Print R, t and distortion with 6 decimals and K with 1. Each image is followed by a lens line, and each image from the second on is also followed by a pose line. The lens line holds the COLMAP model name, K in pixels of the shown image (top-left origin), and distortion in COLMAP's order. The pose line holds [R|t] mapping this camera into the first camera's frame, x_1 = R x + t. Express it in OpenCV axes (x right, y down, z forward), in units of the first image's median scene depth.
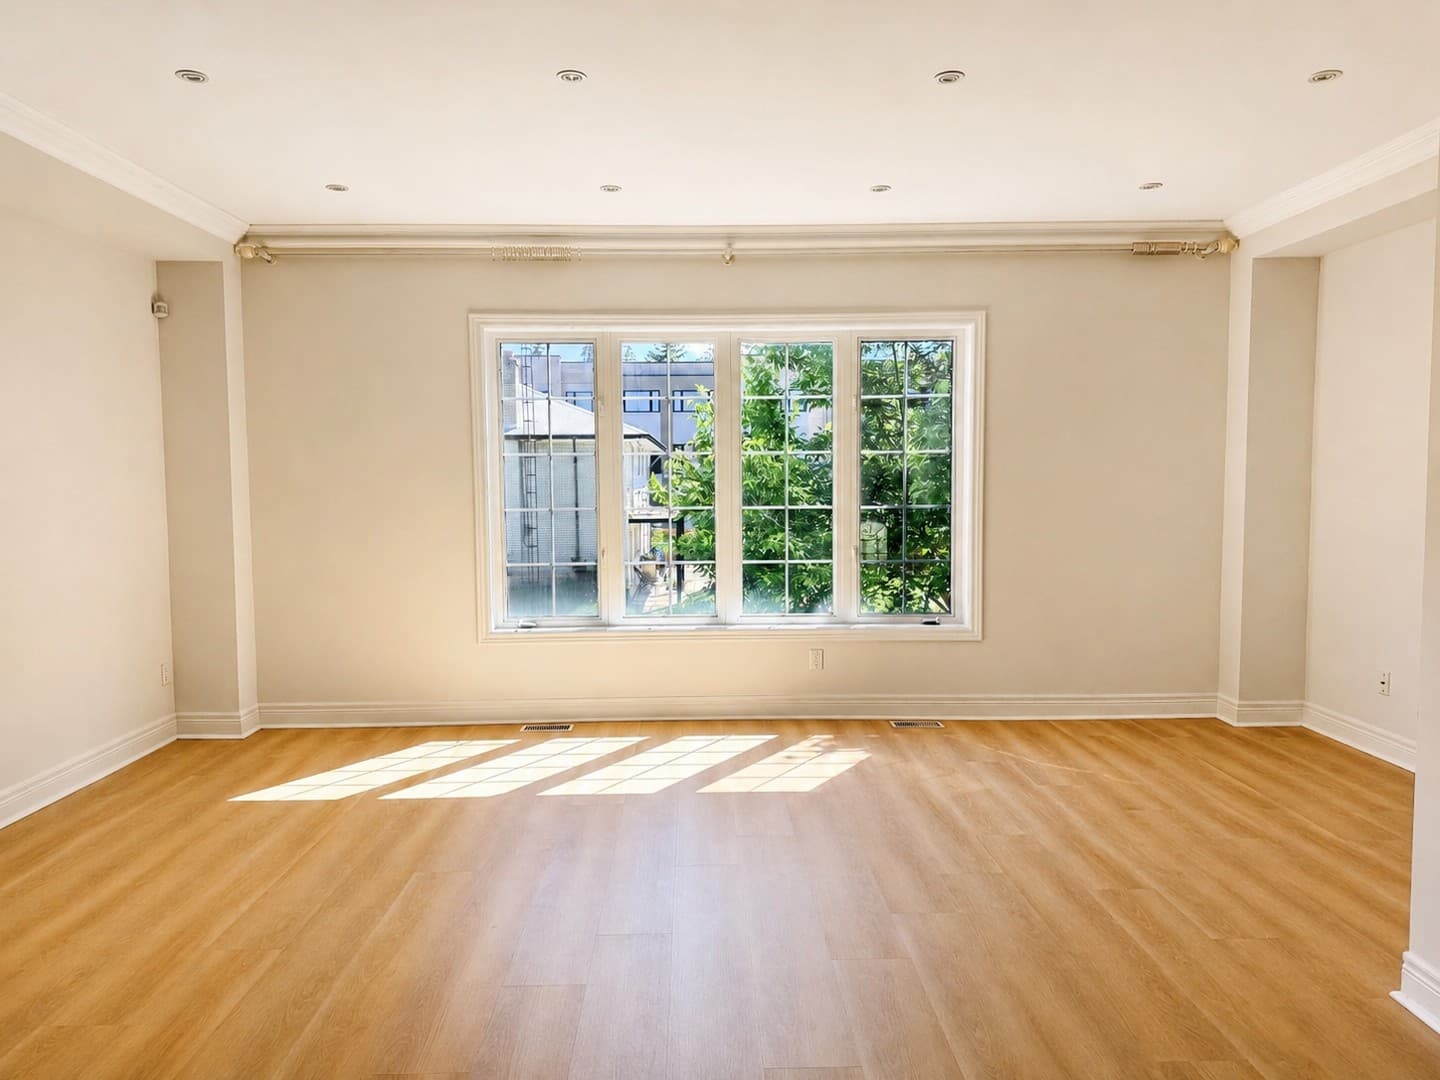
lens RADIAL K [[1003.8, 0, 714.2], [0, 1003.8, 548.8], [0, 0, 1]] dist [0.025903, -0.008196]
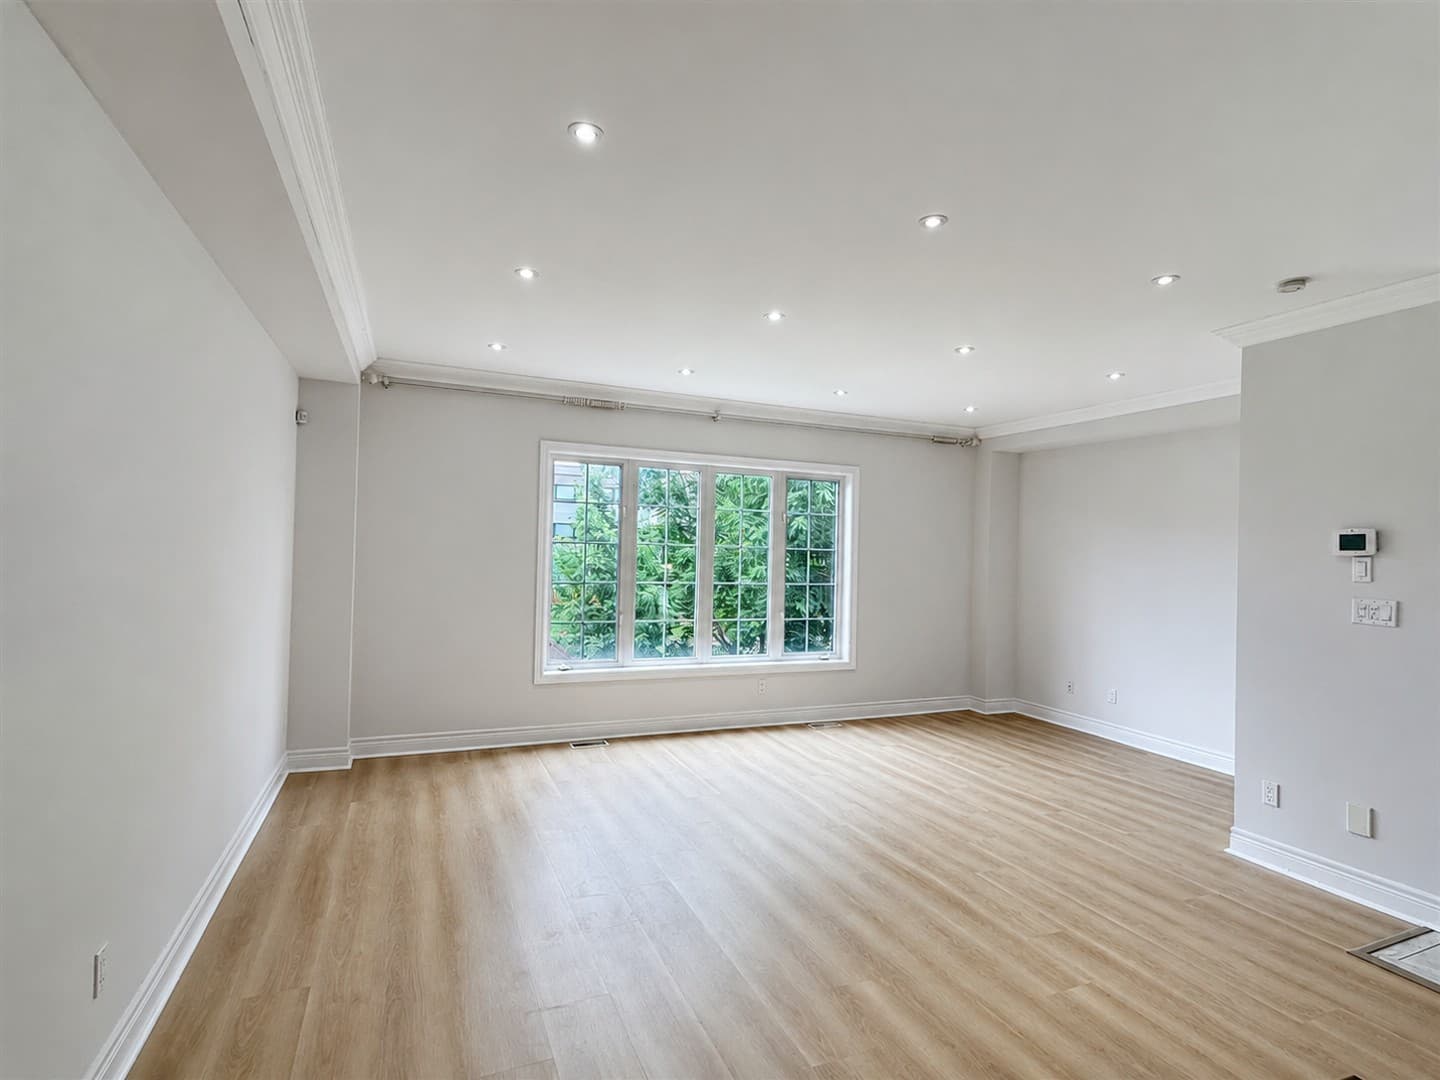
lens RADIAL K [[710.0, 0, 721.6], [0, 710.0, 538.3], [0, 0, 1]] dist [0.005434, 0.001557]
pose [[0.925192, 0.039643, 0.377423, -0.403745], [-0.009202, 0.996580, -0.082120, -0.023268], [-0.379387, 0.072504, 0.922393, 0.021746]]
